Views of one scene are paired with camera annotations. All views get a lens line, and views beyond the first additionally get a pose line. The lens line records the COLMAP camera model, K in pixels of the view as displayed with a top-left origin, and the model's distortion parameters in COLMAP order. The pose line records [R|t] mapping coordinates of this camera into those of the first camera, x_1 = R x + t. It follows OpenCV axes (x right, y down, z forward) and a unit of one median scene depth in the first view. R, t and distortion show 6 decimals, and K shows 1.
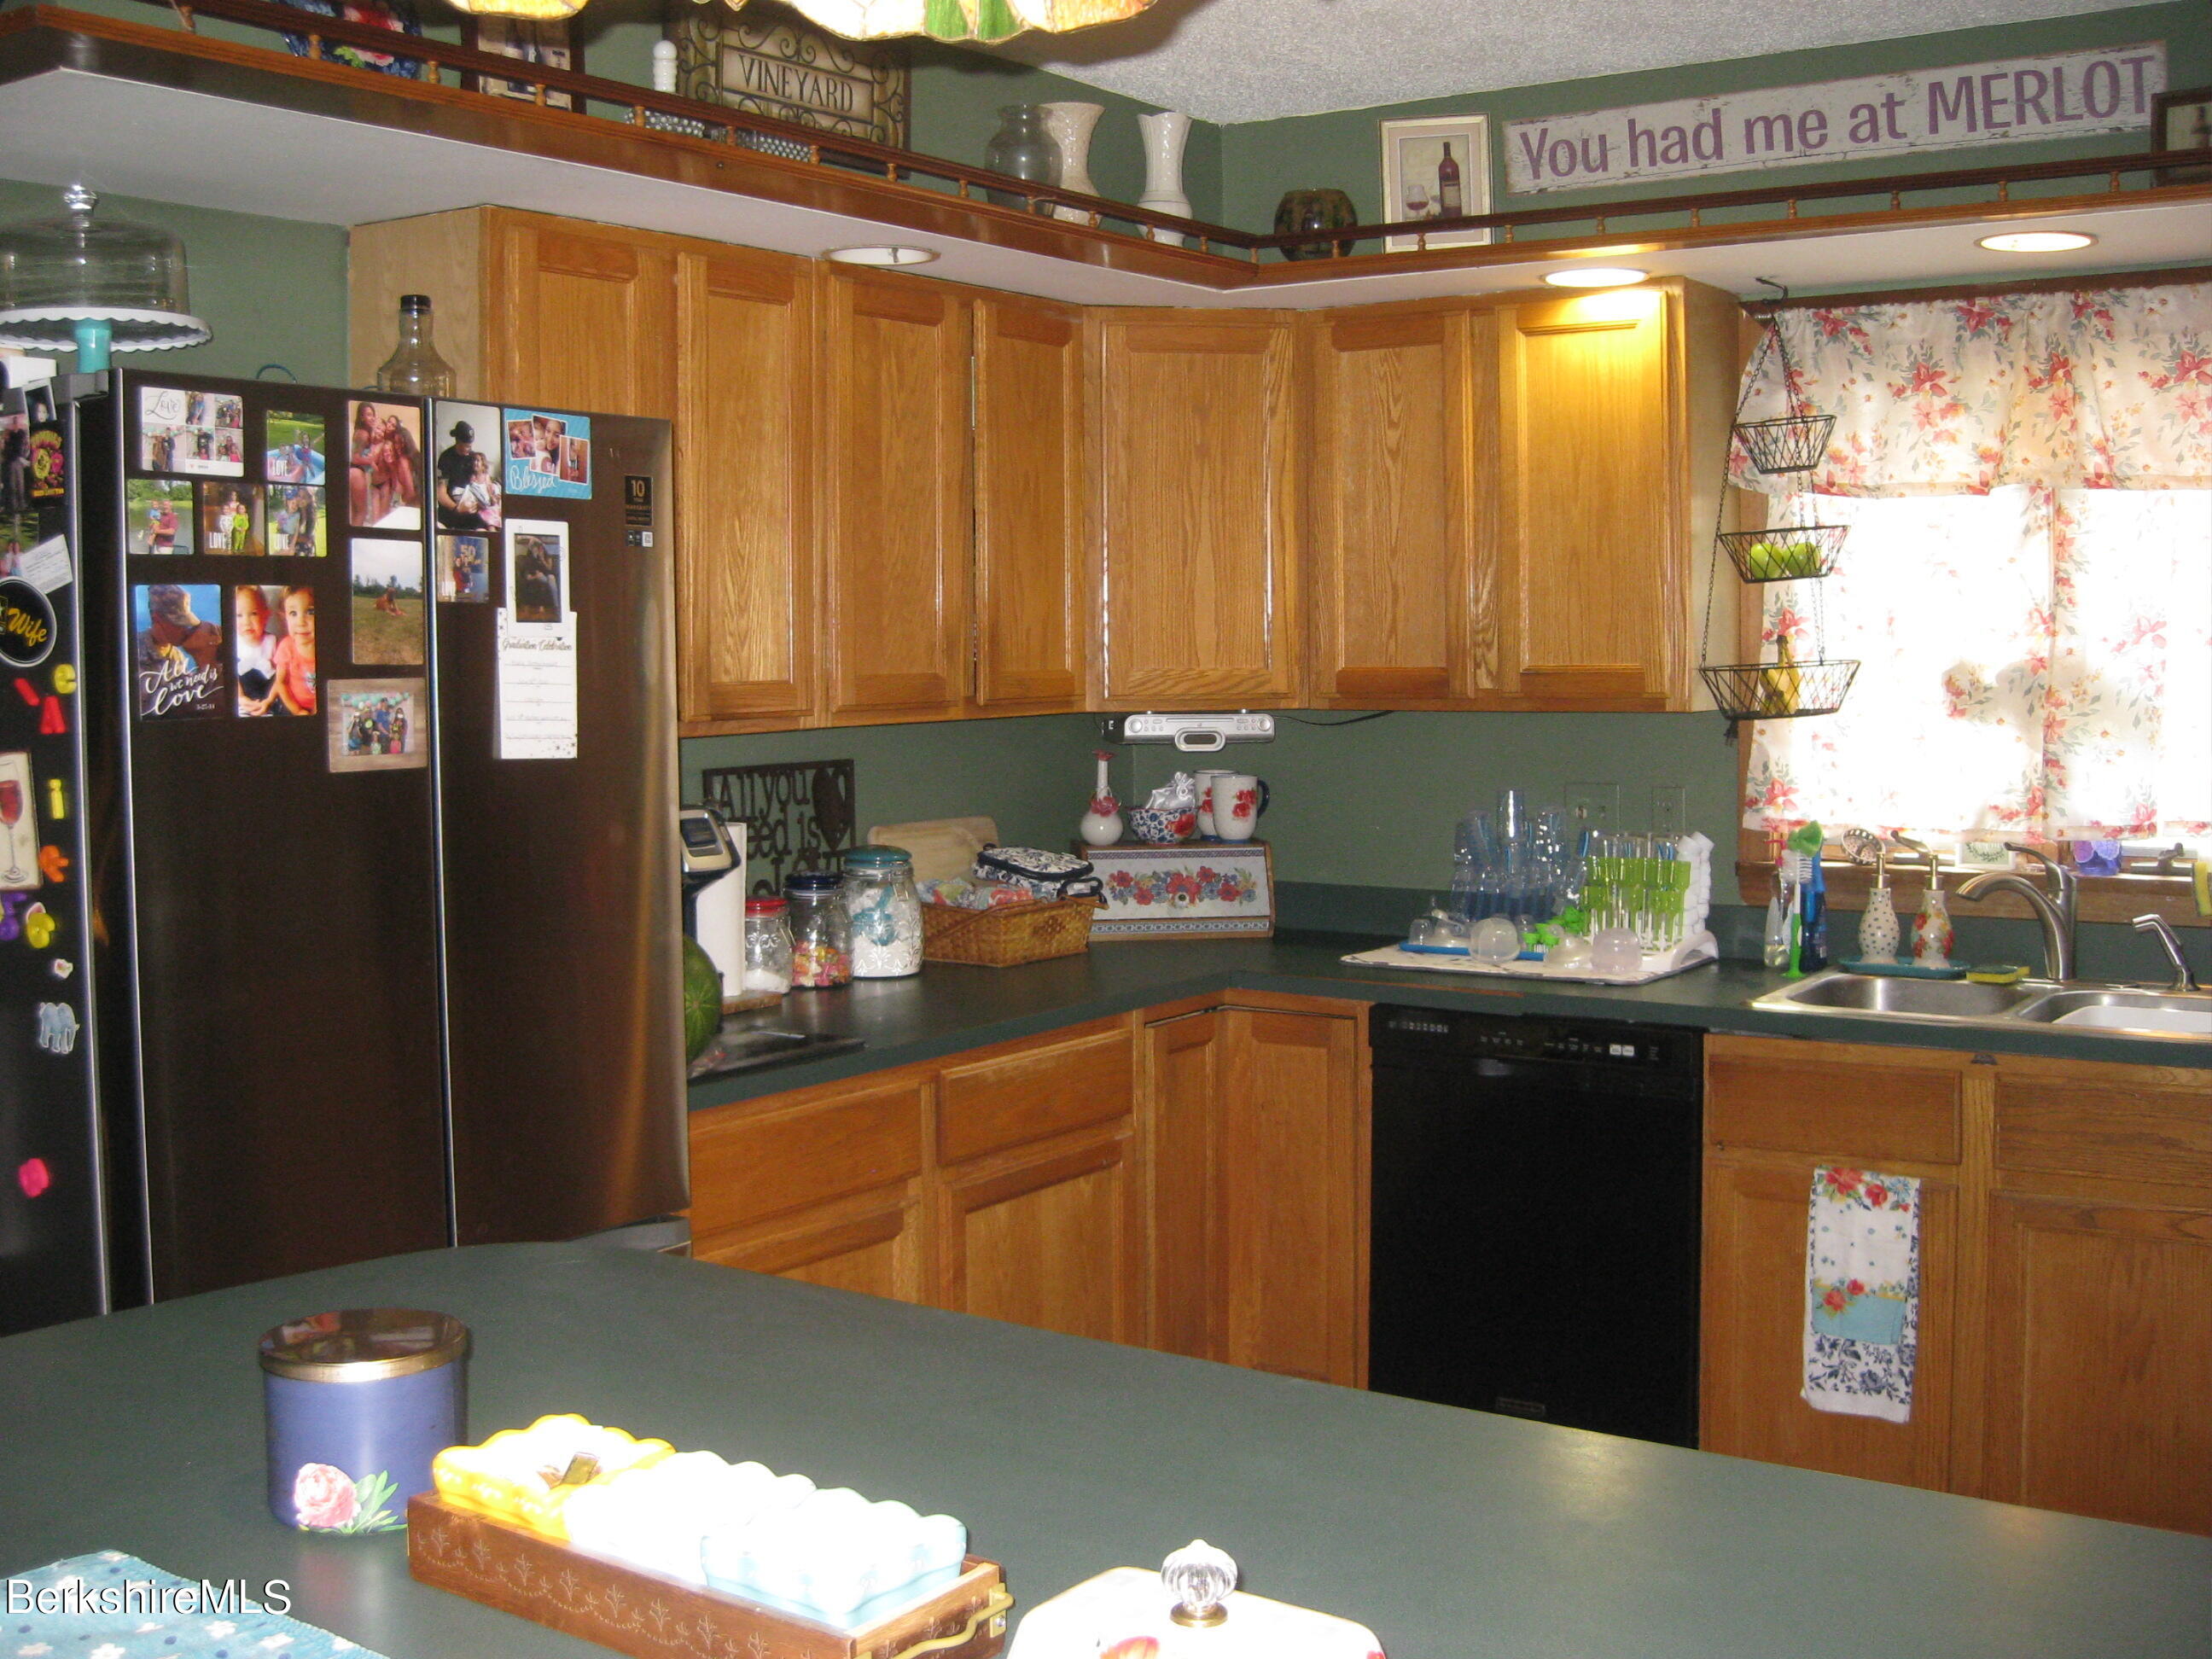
lens RADIAL K [[2435.5, 0, 1101.2], [0, 2435.5, 776.0], [0, 0, 1]] dist [-0.185765, 0.153801]
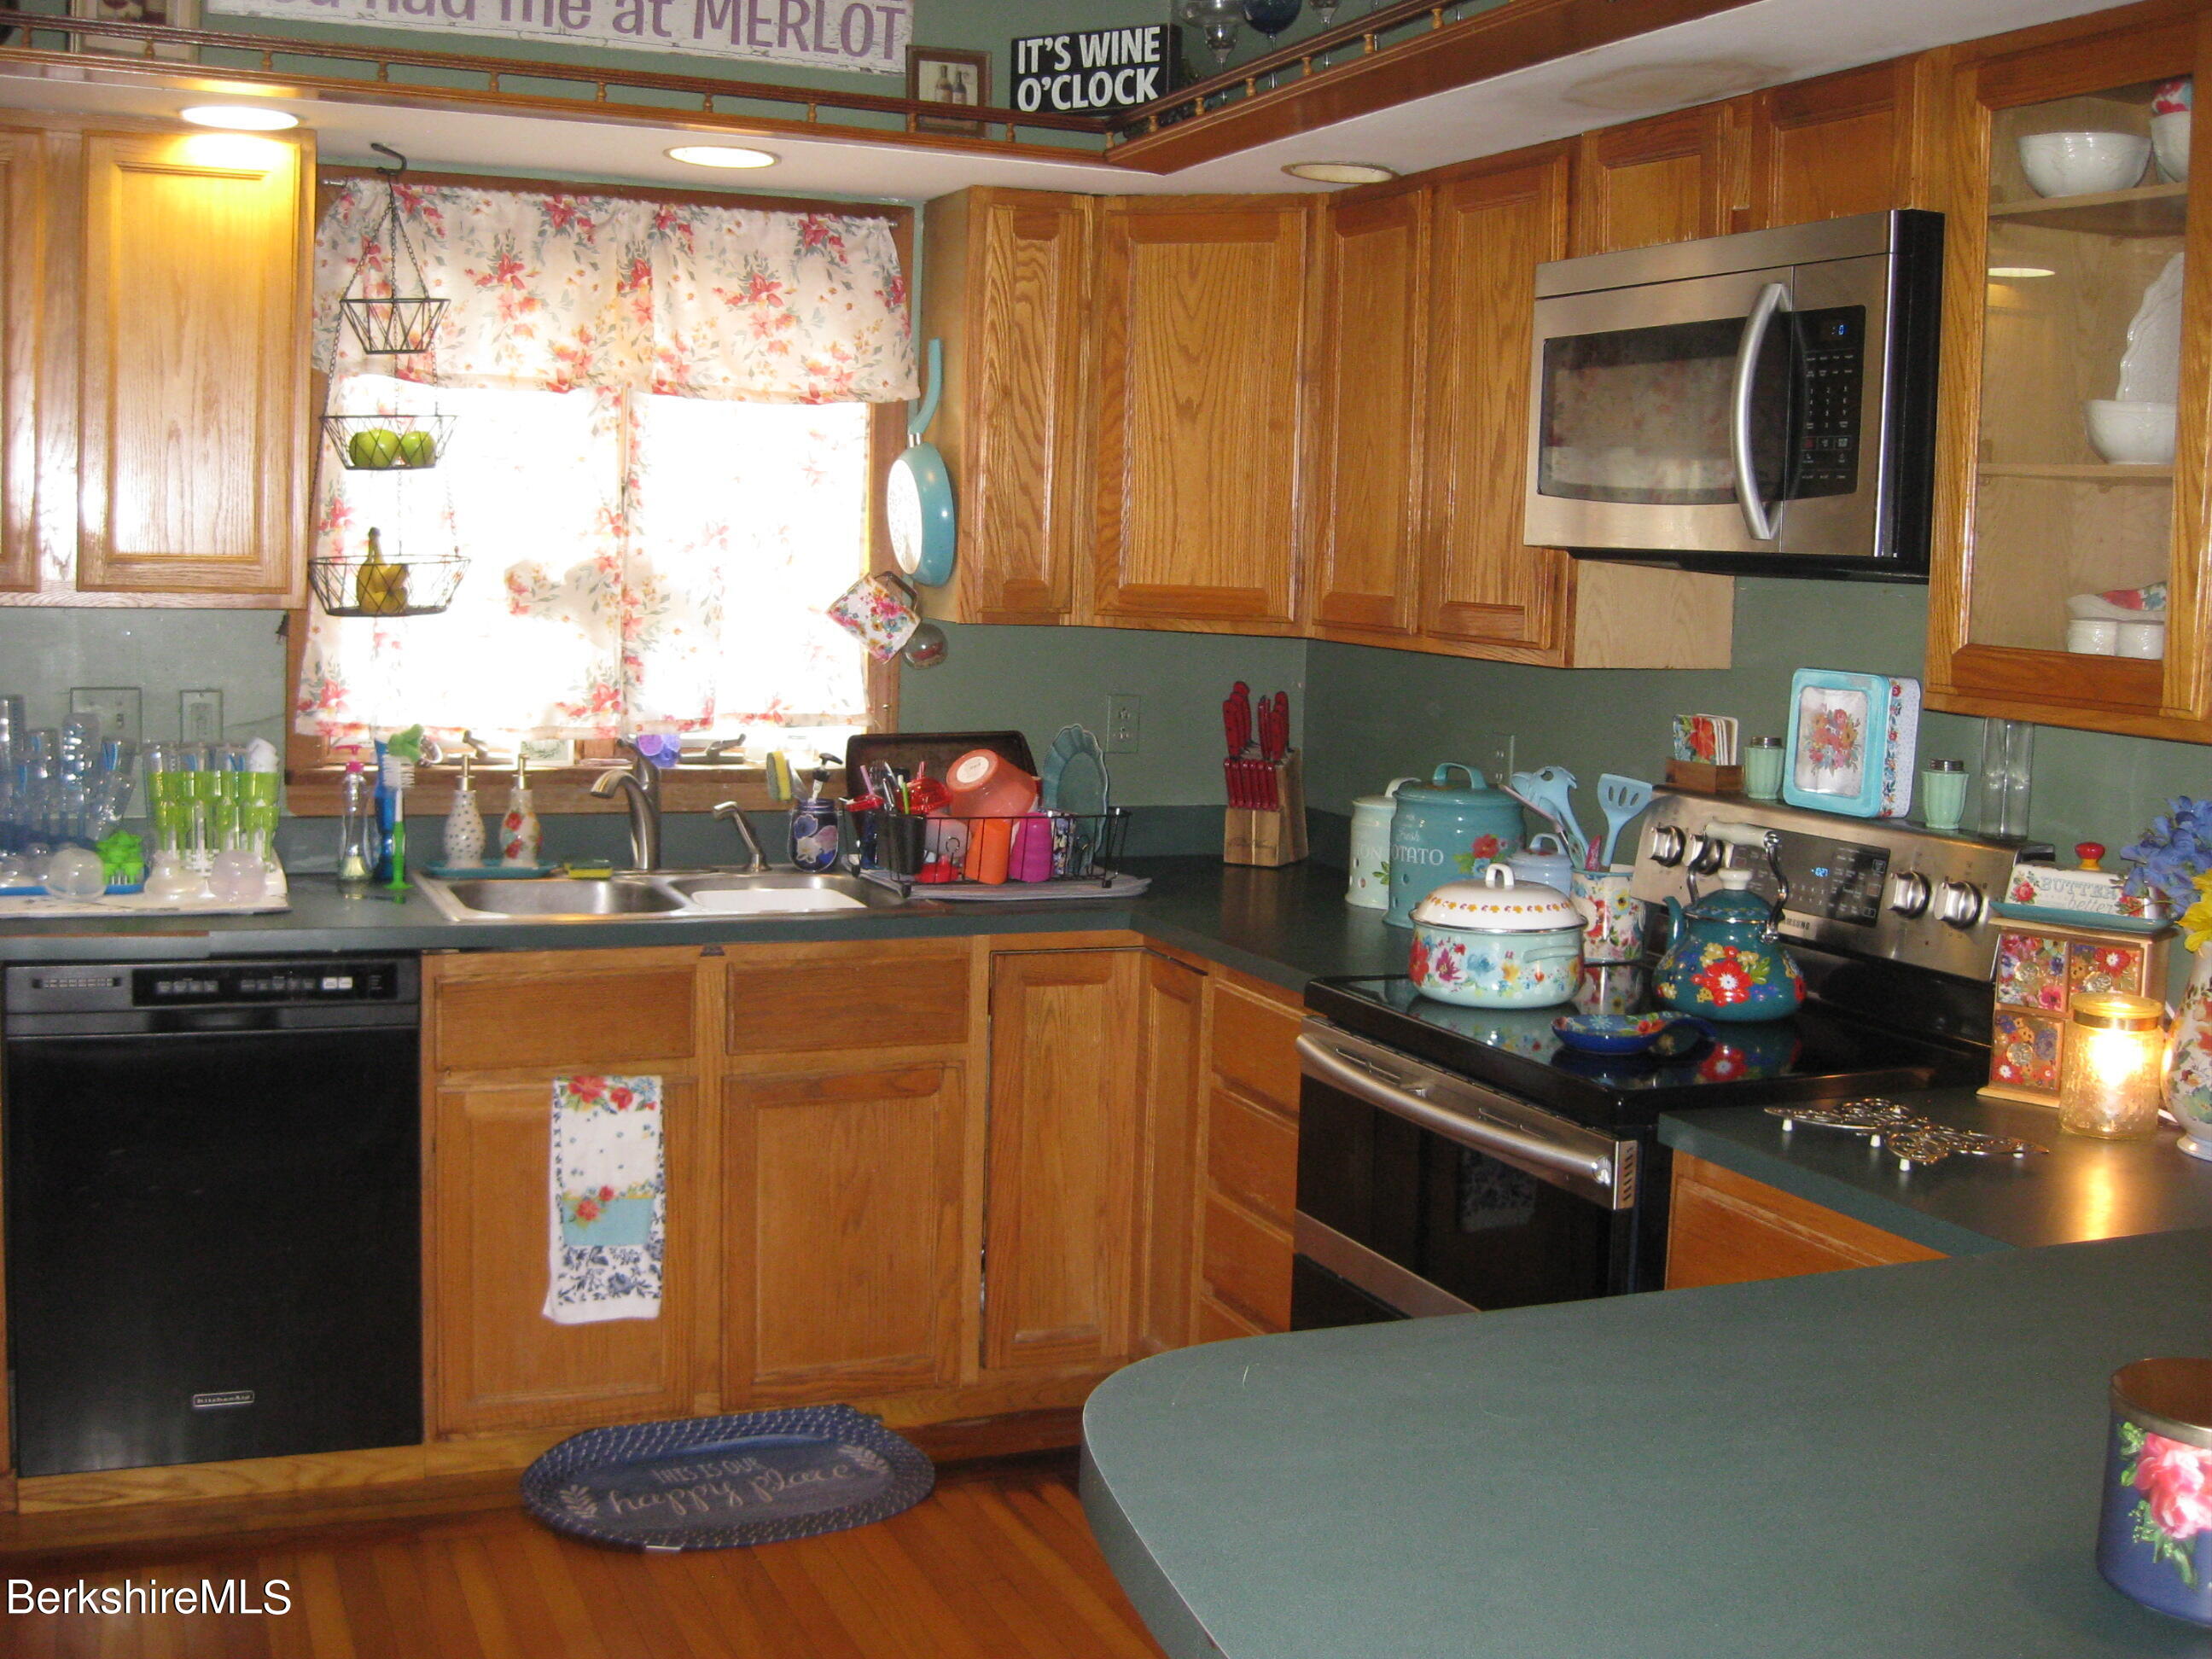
lens RADIAL K [[2435.5, 0, 1101.2], [0, 2435.5, 776.0], [0, 0, 1]] dist [-0.185765, 0.153801]
pose [[0.536435, -0.050796, 0.842412, -0.383885], [0.005645, 0.998381, 0.056606, -0.013839], [-0.843923, -0.025610, 0.535853, 0.273321]]
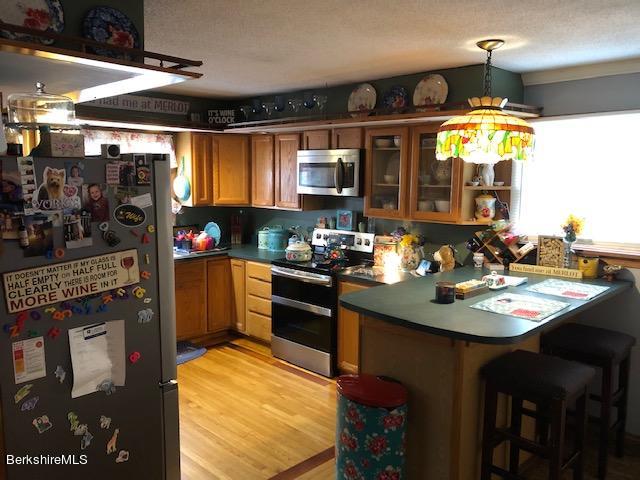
lens RADIAL K [[518.2, 0, 320.0], [0, 518.2, 240.0], [0, 0, 1]] dist [0.001893, -0.007165]
pose [[0.166442, -0.114258, 0.979409, -0.784849], [0.039472, 0.993240, 0.109164, -0.067112], [-0.985261, 0.020490, 0.169827, 0.347984]]
